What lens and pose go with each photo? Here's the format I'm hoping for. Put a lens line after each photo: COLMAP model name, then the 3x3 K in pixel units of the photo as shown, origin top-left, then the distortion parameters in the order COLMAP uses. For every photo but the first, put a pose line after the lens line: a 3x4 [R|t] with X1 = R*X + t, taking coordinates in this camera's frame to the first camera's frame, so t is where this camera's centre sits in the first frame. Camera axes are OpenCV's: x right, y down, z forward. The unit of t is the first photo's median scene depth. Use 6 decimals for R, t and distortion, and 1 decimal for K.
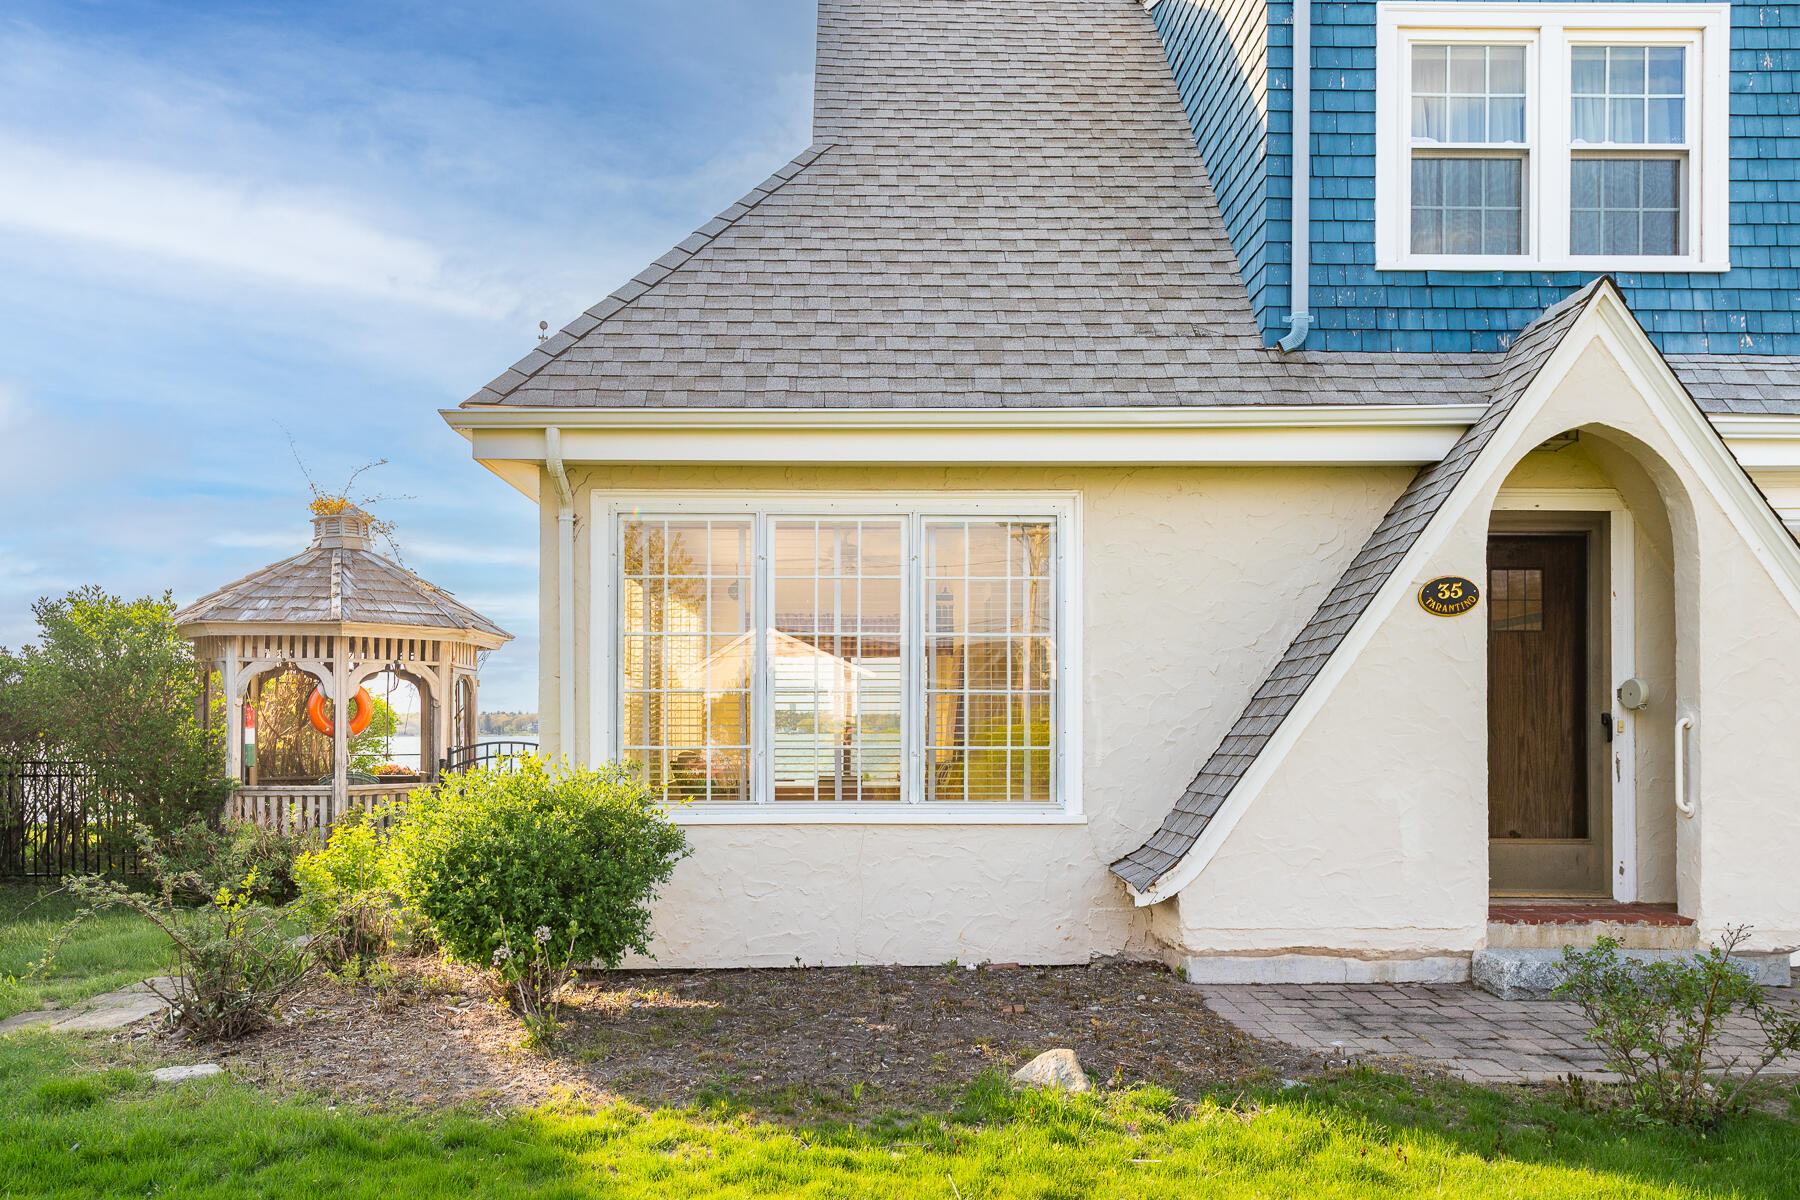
lens RADIAL K [[1269.5, 0, 898.5], [0, 1269.5, 722.8], [0, 0, 1]] dist [0.004854, 0.000318]
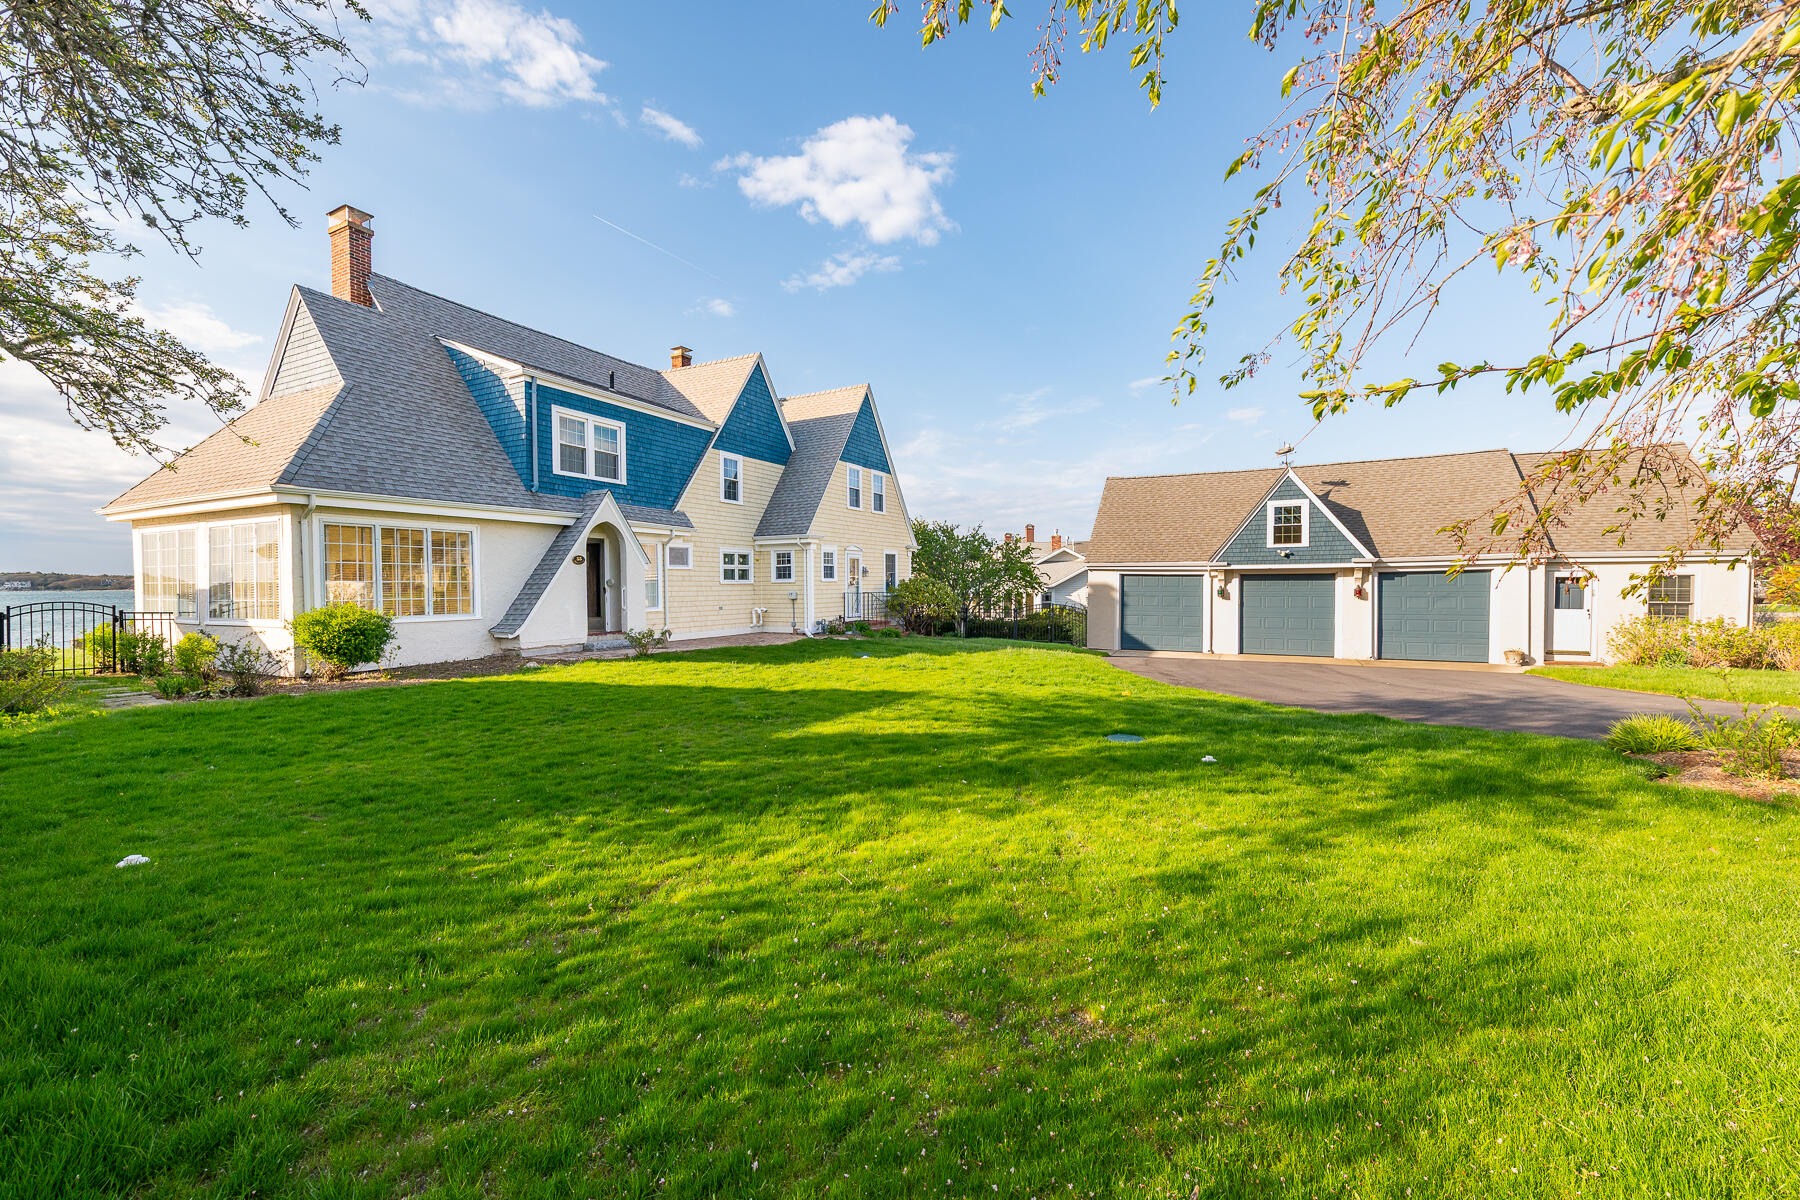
lens RADIAL K [[694.3, 0, 880.2], [0, 694.3, 607.5], [0, 0, 1]] dist [-0.000372, -0.000317]
pose [[0.494318, -0.032648, 0.868668, -0.990220], [0.001179, 0.999319, 0.036888, -0.023410], [-0.869280, -0.017211, 0.494020, -0.929397]]
